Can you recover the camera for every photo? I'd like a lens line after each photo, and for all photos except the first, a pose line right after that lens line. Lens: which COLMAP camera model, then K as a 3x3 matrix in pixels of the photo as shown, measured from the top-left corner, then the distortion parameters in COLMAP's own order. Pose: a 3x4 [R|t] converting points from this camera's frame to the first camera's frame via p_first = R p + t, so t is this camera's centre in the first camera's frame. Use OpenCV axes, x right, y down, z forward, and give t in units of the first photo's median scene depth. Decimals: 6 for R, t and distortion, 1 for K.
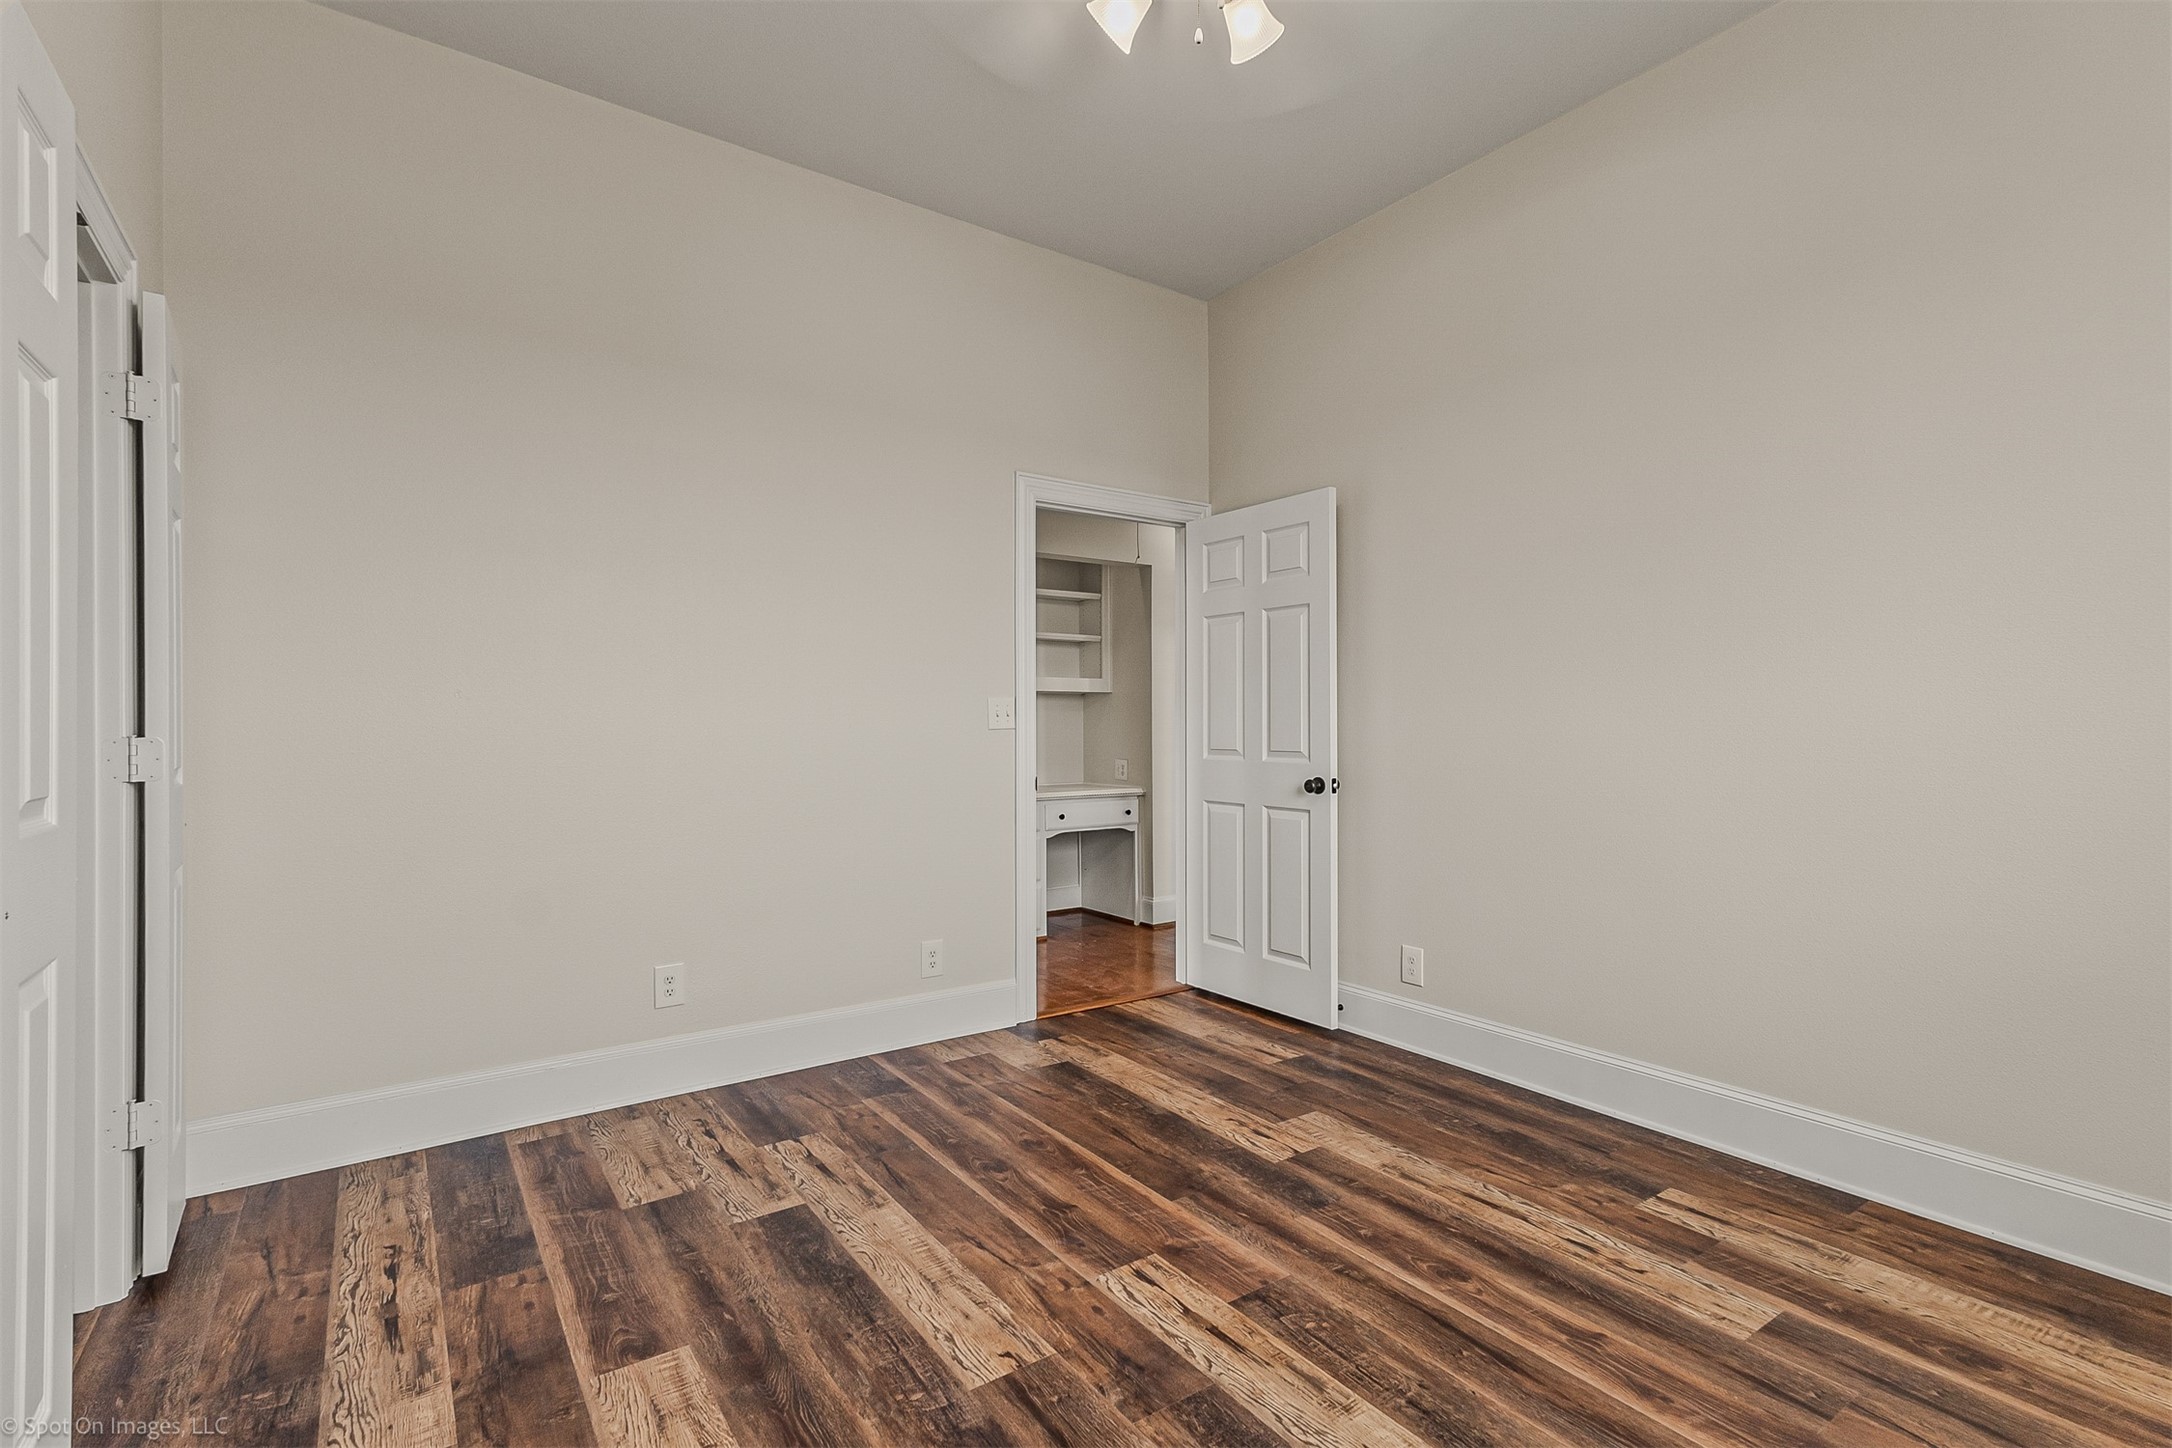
lens RADIAL K [[1000.4, 0, 1085.2], [0, 1000.4, 722.6], [0, 0, 1]] dist [0.022062, 0.000831]
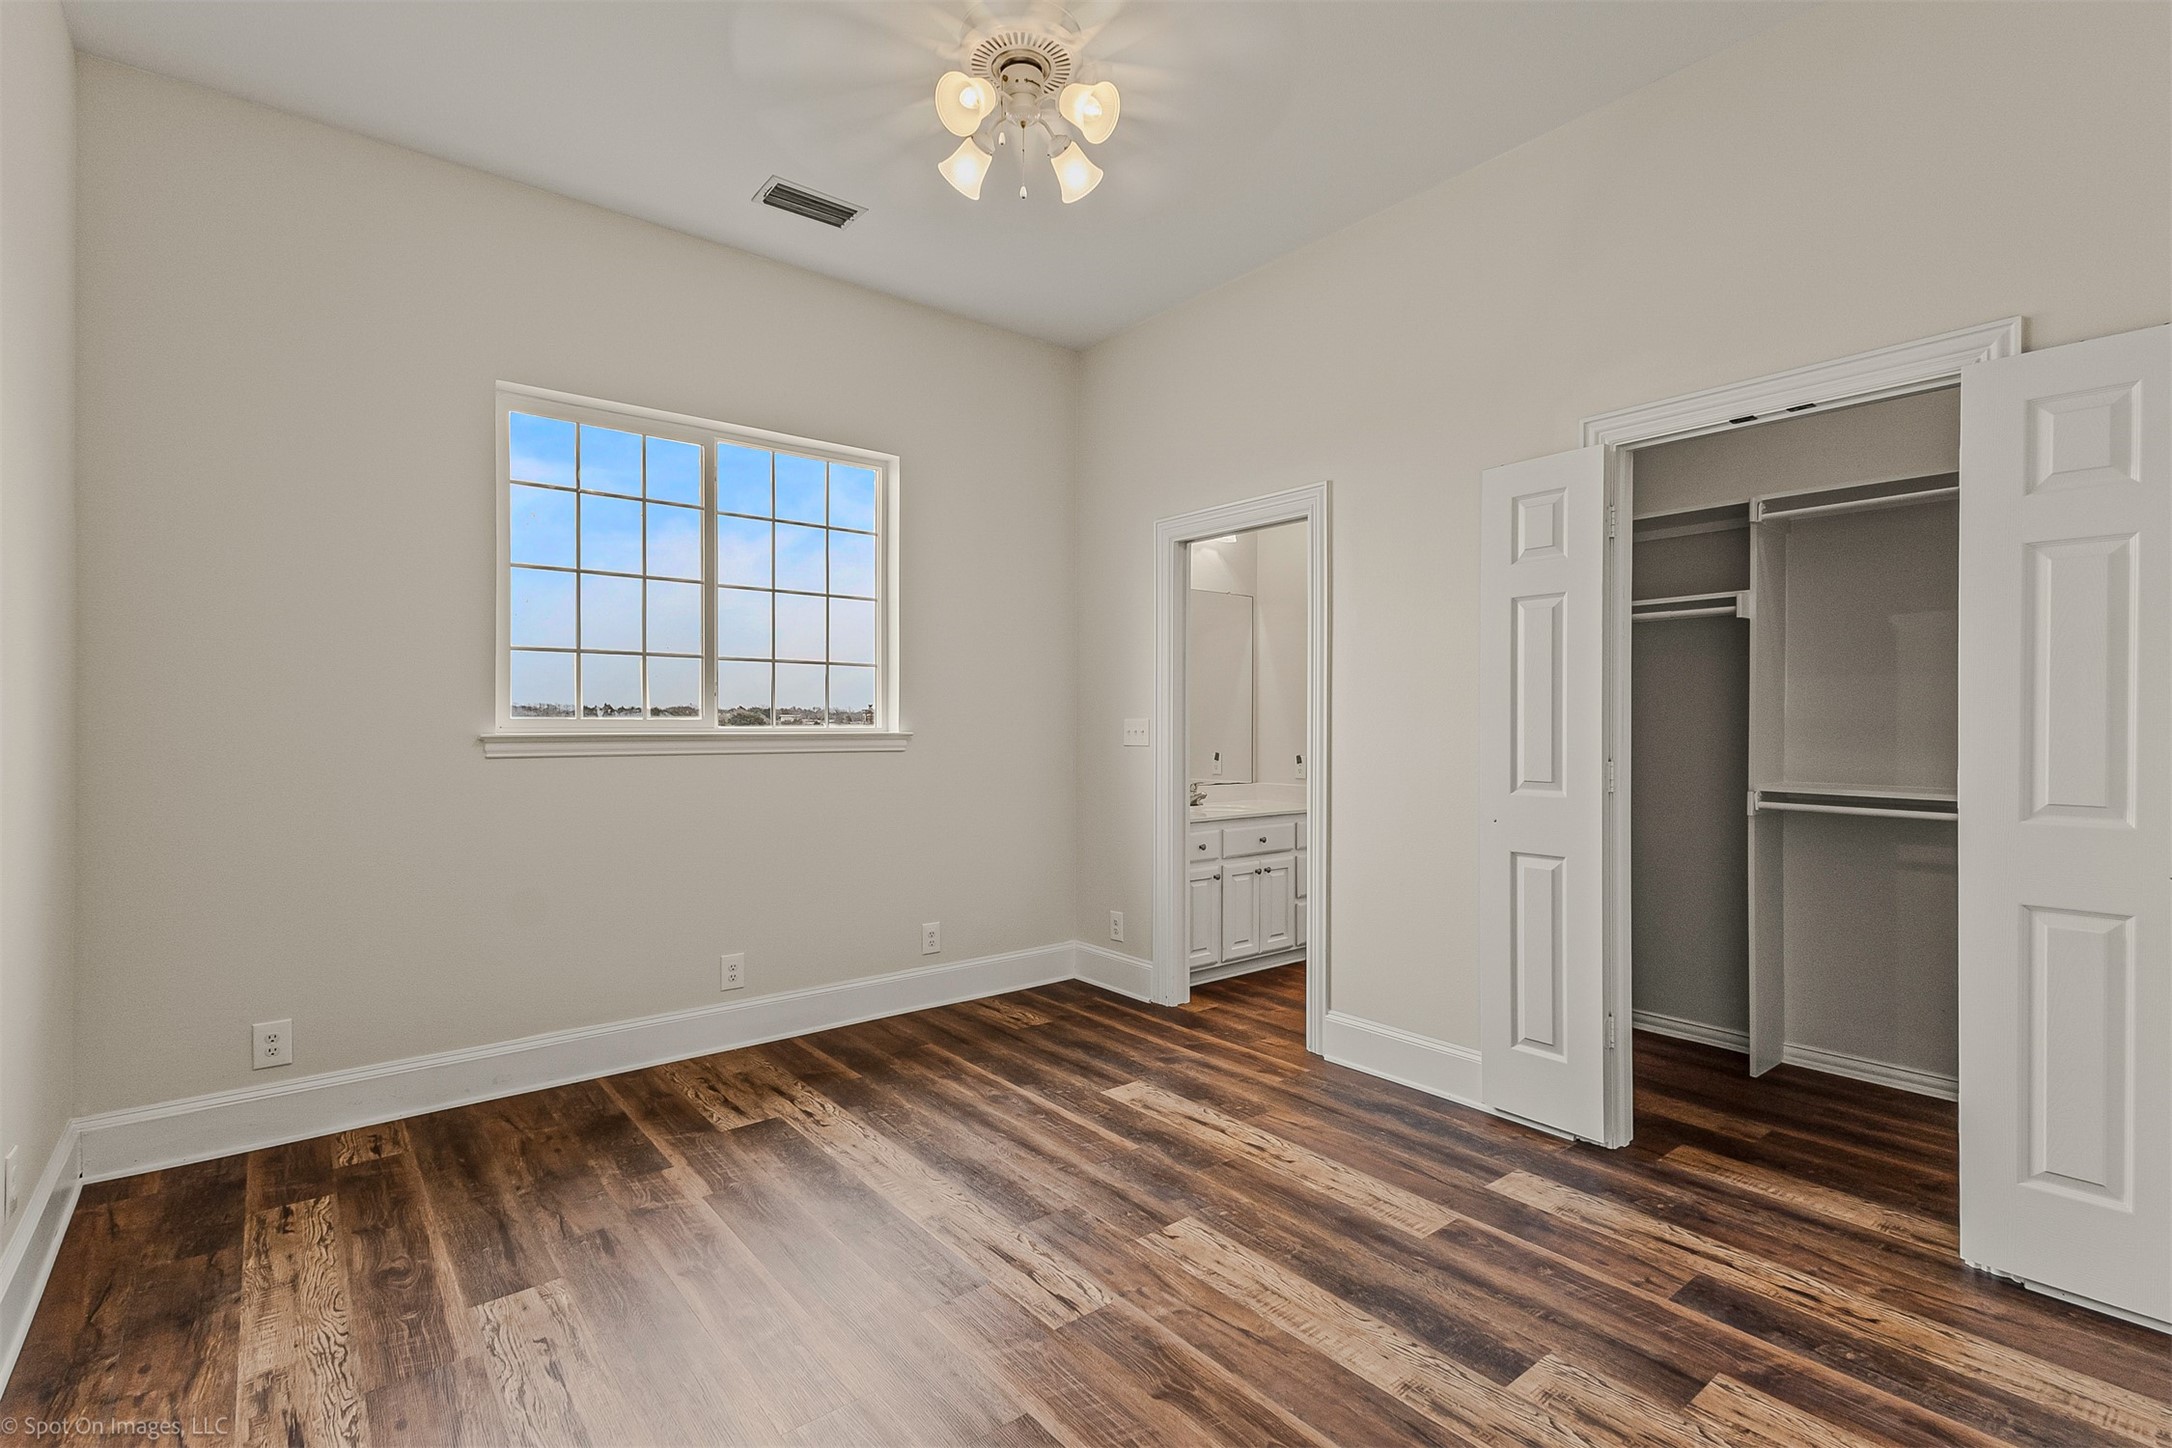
lens RADIAL K [[1000.4, 0, 1087.3], [0, 1000.4, 730.5], [0, 0, 1]] dist [0.022062, 0.000831]
pose [[-0.997711, -0.000247, -0.067617, 0.107541], [-0.000168, 0.999999, -0.001169, -0.026005], [0.067617, -0.001155, -0.997711, 2.035005]]
